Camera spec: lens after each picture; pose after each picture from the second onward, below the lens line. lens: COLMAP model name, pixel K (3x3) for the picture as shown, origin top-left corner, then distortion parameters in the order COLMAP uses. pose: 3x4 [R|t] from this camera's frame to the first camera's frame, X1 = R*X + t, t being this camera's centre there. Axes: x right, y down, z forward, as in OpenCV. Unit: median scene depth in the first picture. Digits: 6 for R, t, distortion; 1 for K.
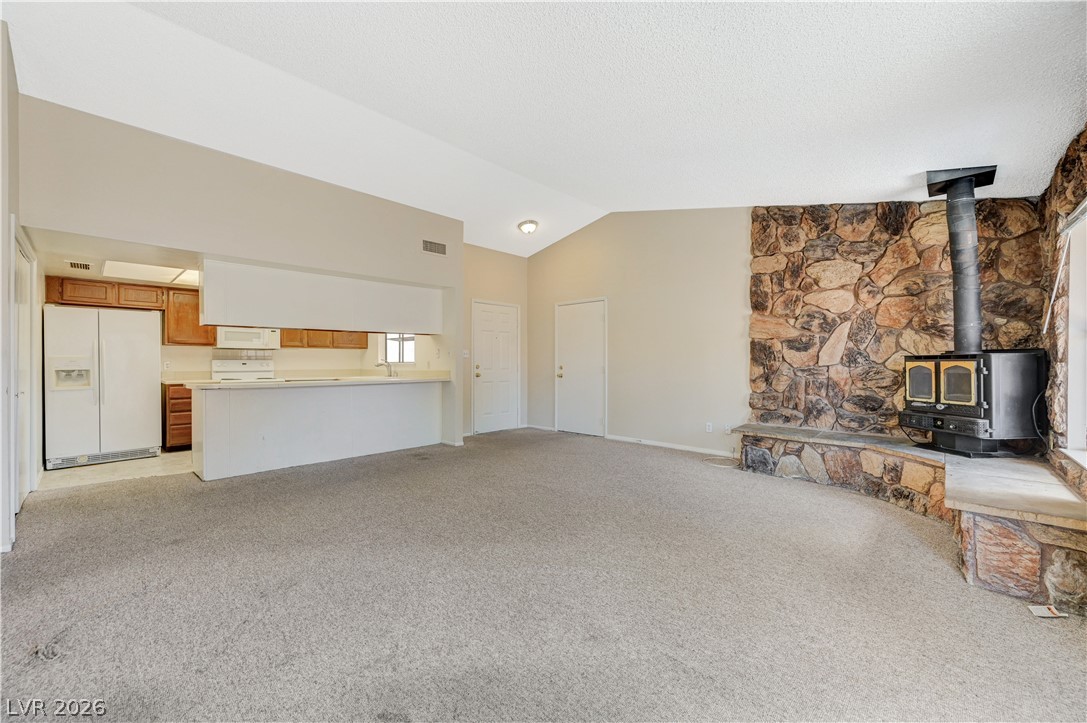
lens RADIAL K [[428.6, 0, 549.5], [0, 428.6, 363.9], [0, 0, 1]] dist [0.001464, 0.000170]
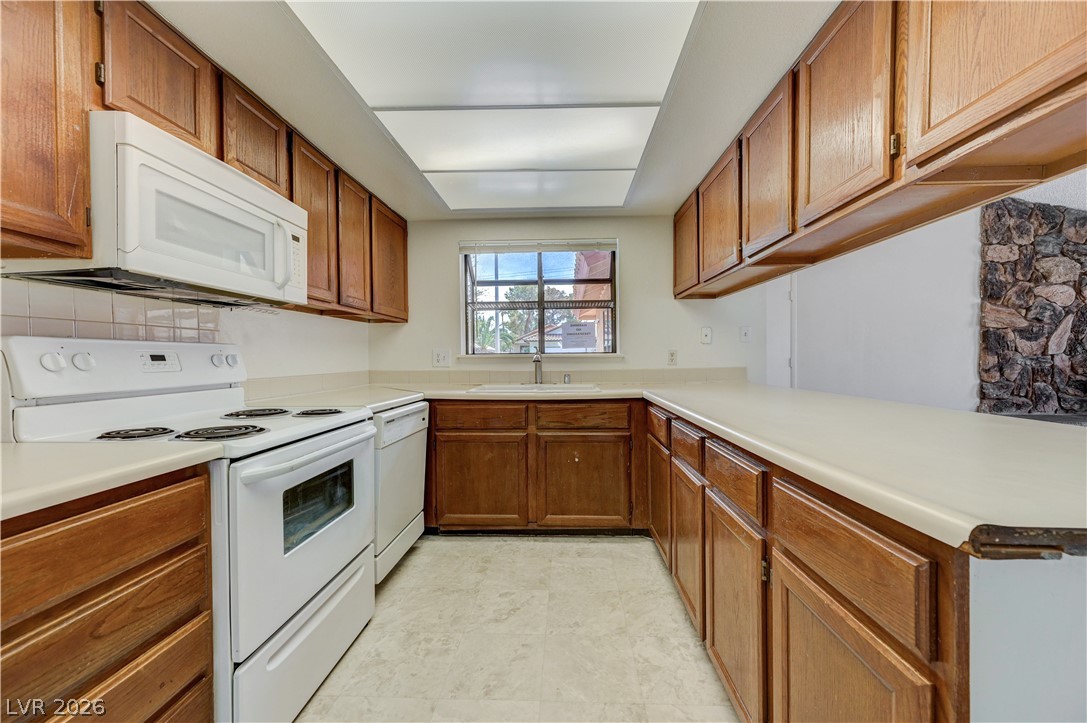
lens RADIAL K [[426.4, 0, 548.0], [0, 426.4, 364.1], [0, 0, 1]] dist [0.001471, 0.000429]
pose [[0.760081, -0.015381, 0.649646, -0.971667], [0.008744, 0.999871, 0.013443, 0.002785], [-0.649769, -0.004537, 0.760118, 0.955762]]
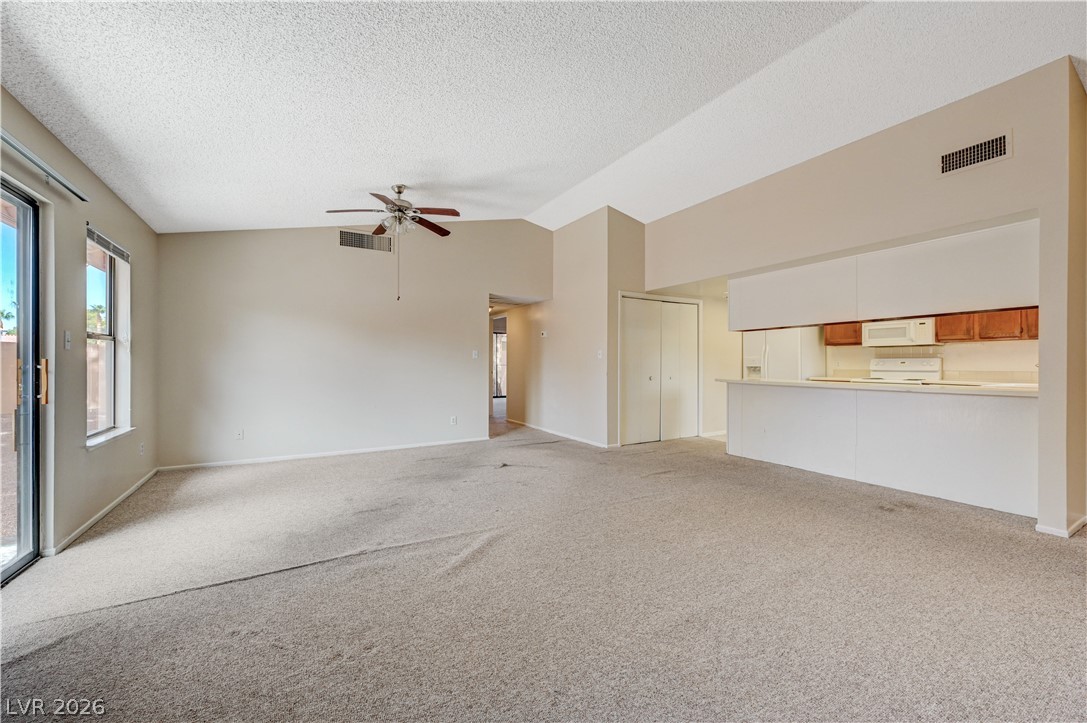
lens RADIAL K [[431.0, 0, 546.1], [0, 431.0, 362.2], [0, 0, 1]] dist [-0.000109, -0.000010]
pose [[-0.286299, 0.000256, -0.958140, 0.515246], [-0.002037, 0.999998, 0.000875, -0.000397], [0.958138, 0.002202, -0.286298, 0.748316]]
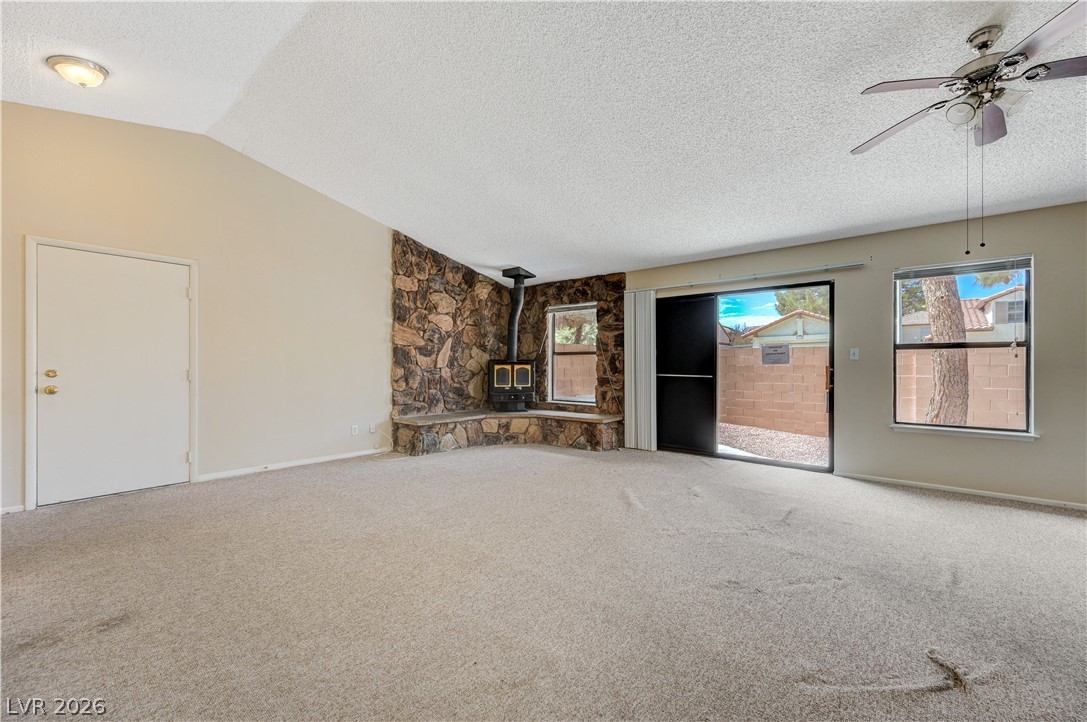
lens RADIAL K [[429.4, 0, 548.8], [0, 429.4, 367.6], [0, 0, 1]] dist [0.001051, 0.000199]
pose [[-0.069055, -0.001821, 0.997611, -0.742405], [-0.000053, 0.999998, 0.001822, 0.001331], [-0.997613, 0.000073, -0.069055, 0.704330]]
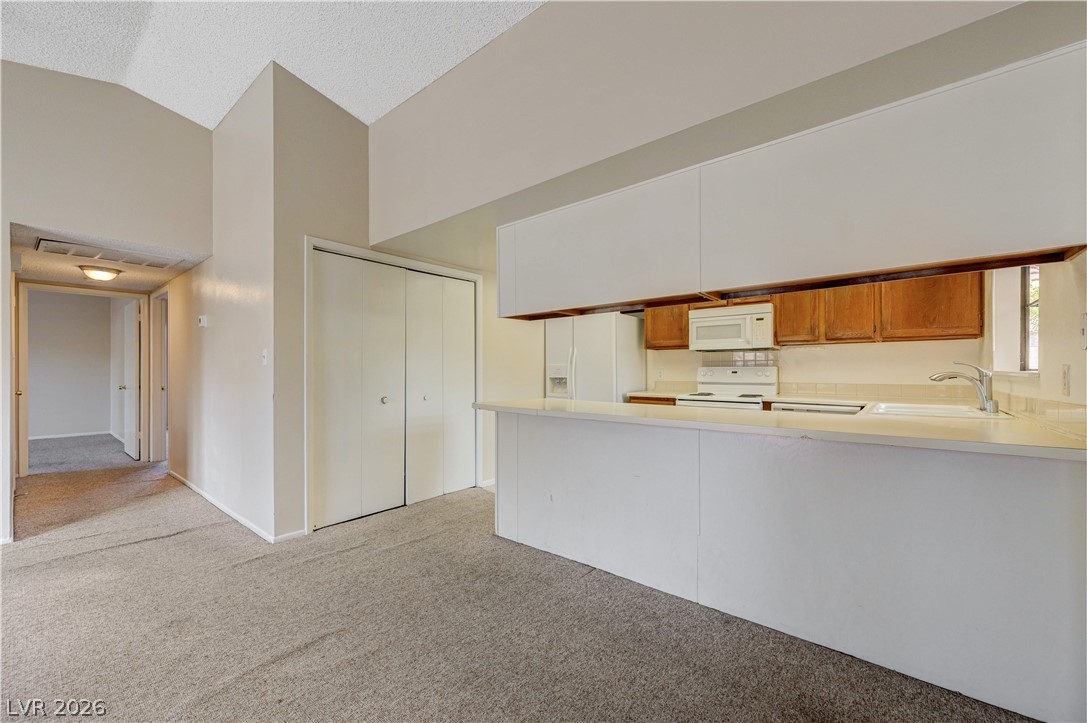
lens RADIAL K [[432.9, 0, 547.0], [0, 432.9, 371.4], [0, 0, 1]] dist [0.001454, 0.000112]
pose [[0.062869, 0.003865, -0.998014, -0.064466], [-0.002036, 0.999991, 0.003745, -0.004839], [0.998020, 0.001797, 0.062876, 0.915329]]
